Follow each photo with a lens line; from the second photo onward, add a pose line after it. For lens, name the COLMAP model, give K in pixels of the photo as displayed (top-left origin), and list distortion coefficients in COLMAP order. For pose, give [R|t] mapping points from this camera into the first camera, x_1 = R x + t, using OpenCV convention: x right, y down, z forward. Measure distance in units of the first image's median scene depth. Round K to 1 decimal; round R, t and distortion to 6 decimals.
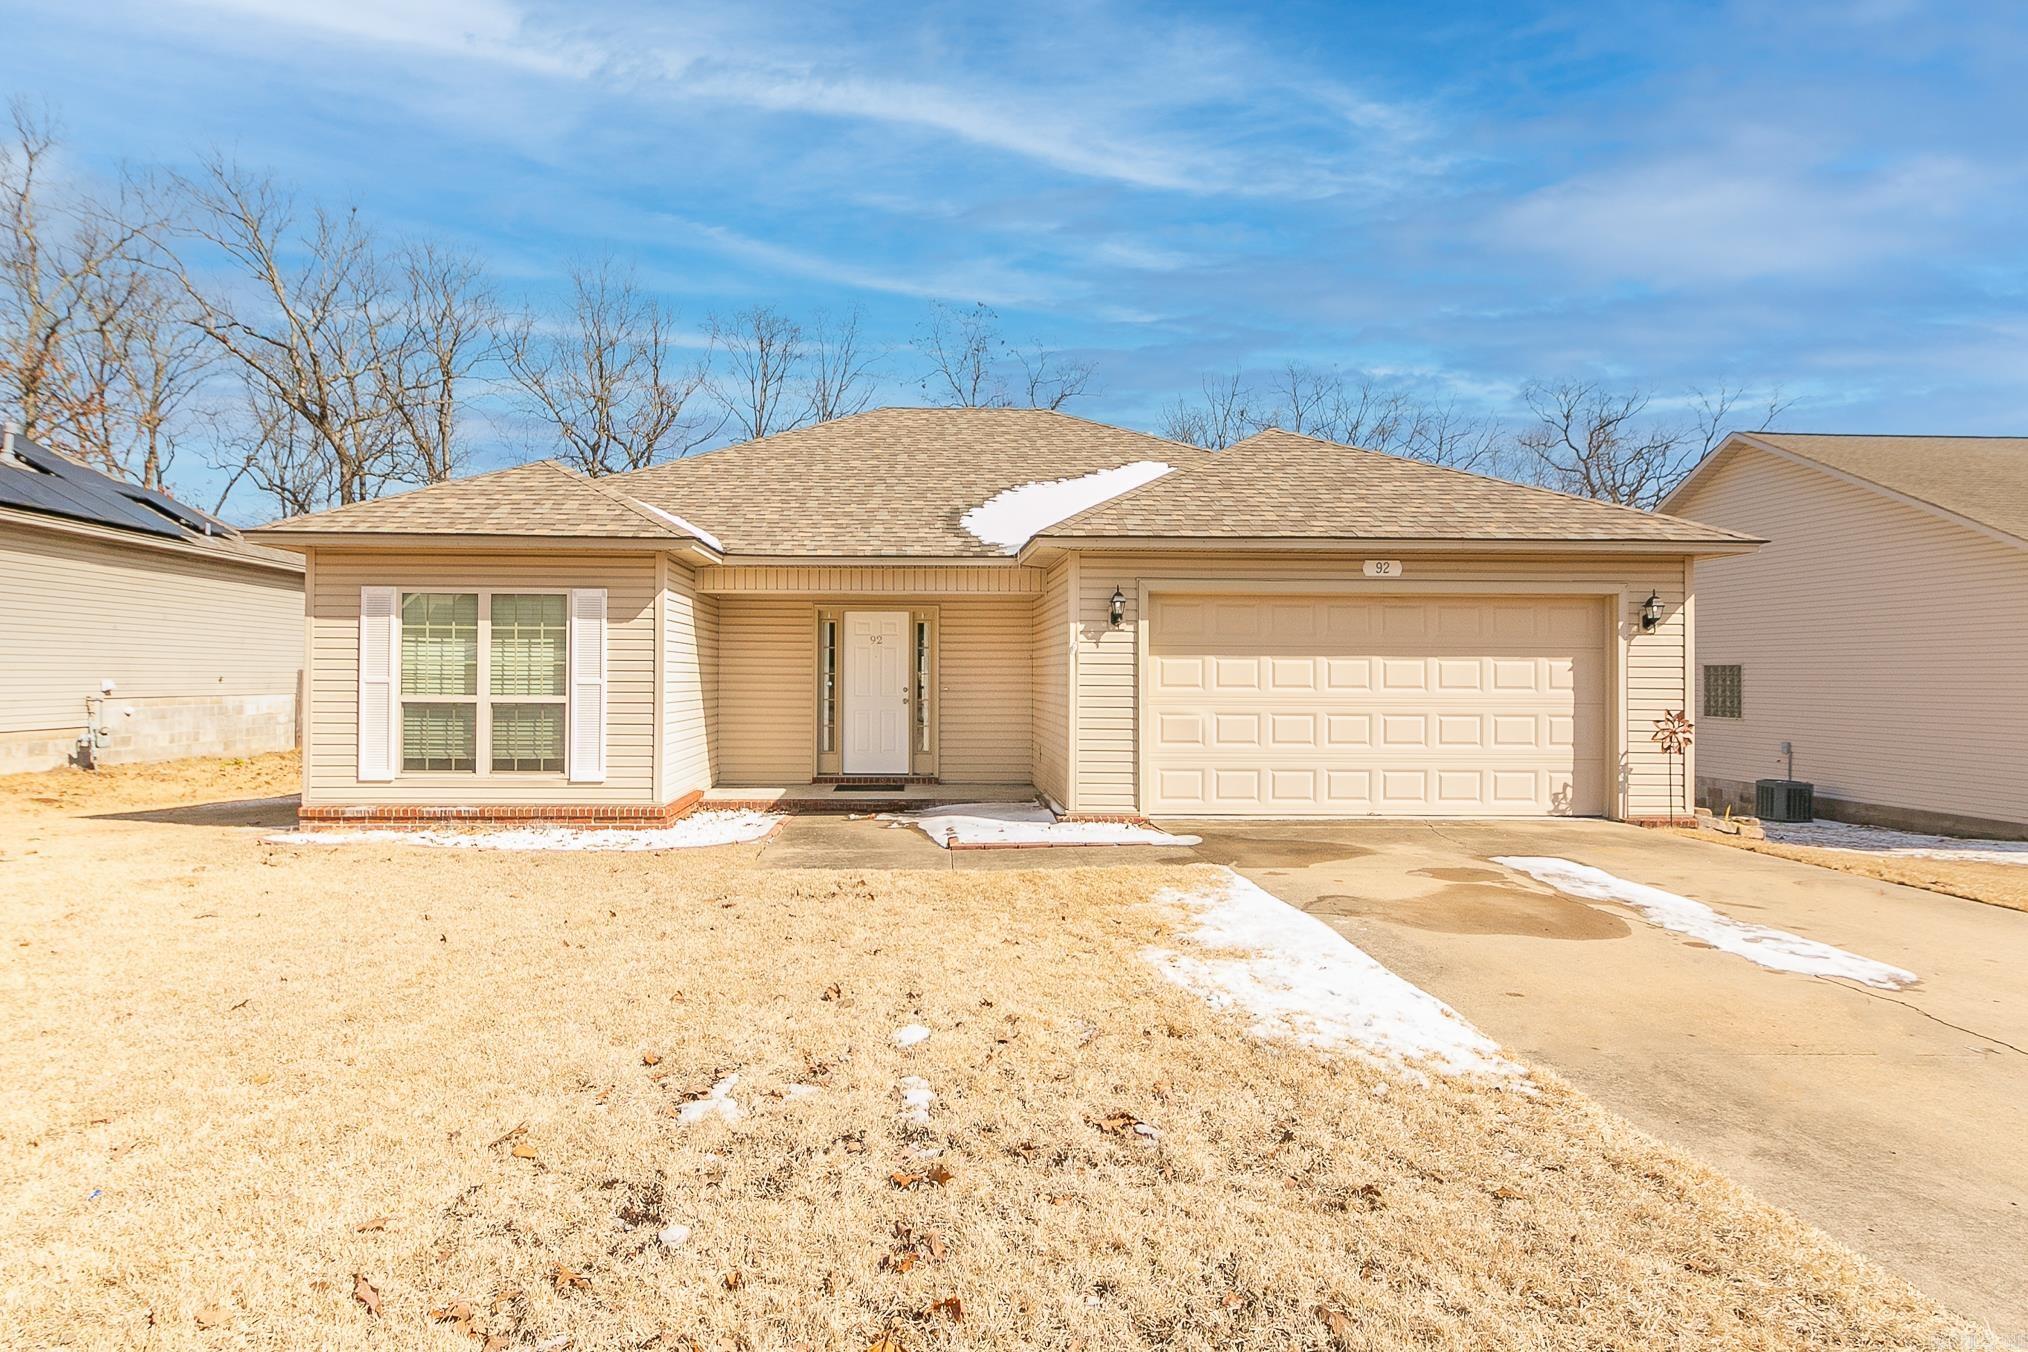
lens RADIAL K [[746.2, 0, 1014.7], [0, 746.2, 684.2], [0, 0, 1]] dist [-0.001235, -0.000276]
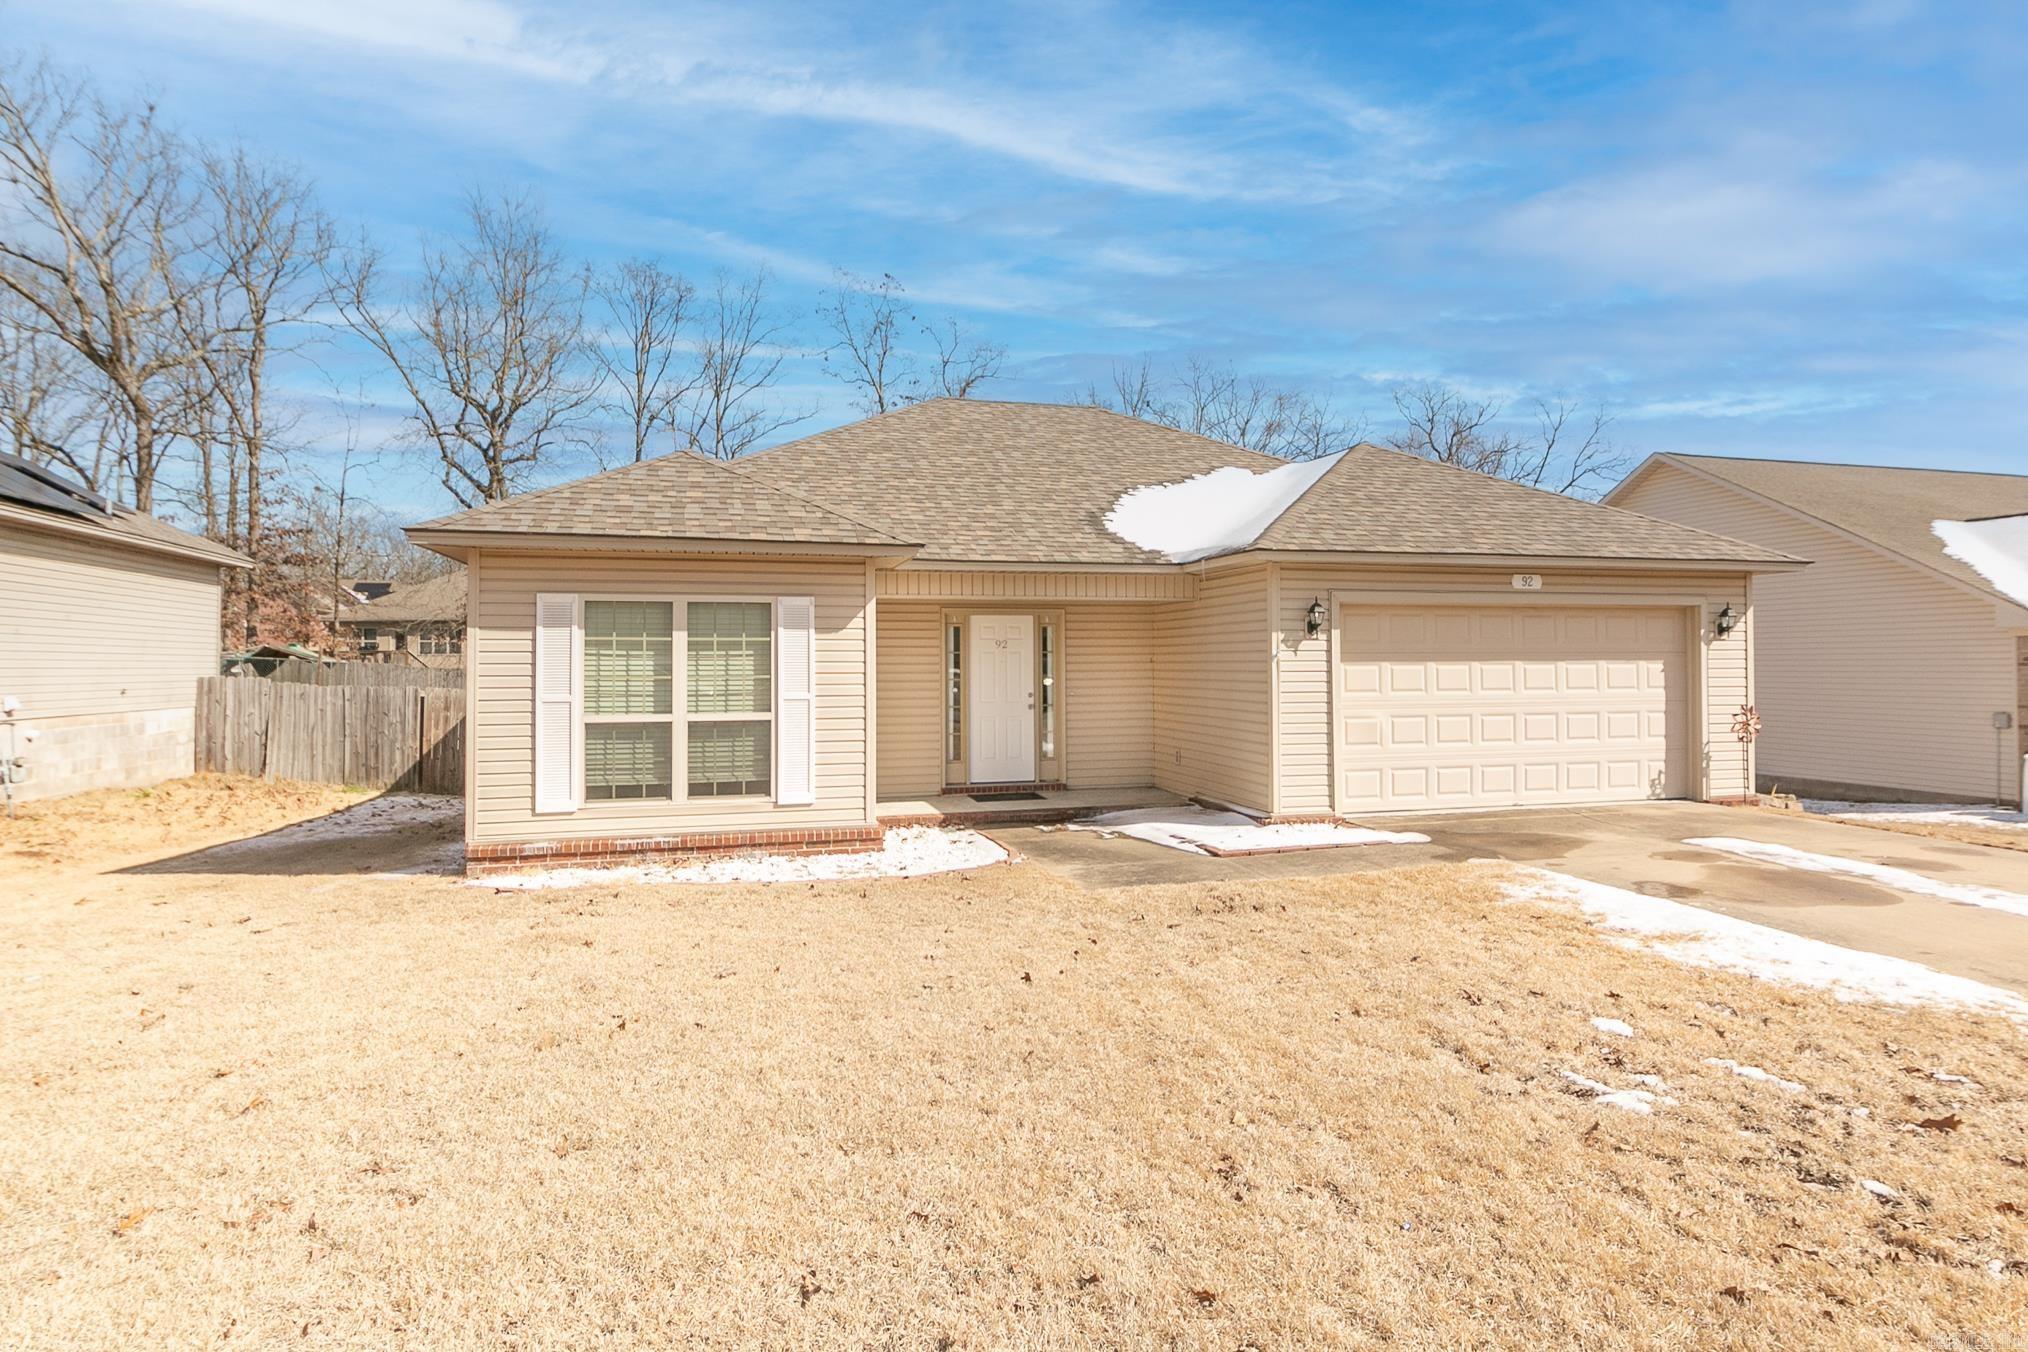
lens RADIAL K [[777.9, 0, 1022.0], [0, 777.9, 673.7], [0, 0, 1]] dist [-0.000937, 0.000023]
pose [[0.984978, -0.011256, 0.172315, -0.444132], [0.011368, 0.999935, 0.000336, -0.028046], [-0.172308, 0.001628, 0.985042, -0.004661]]
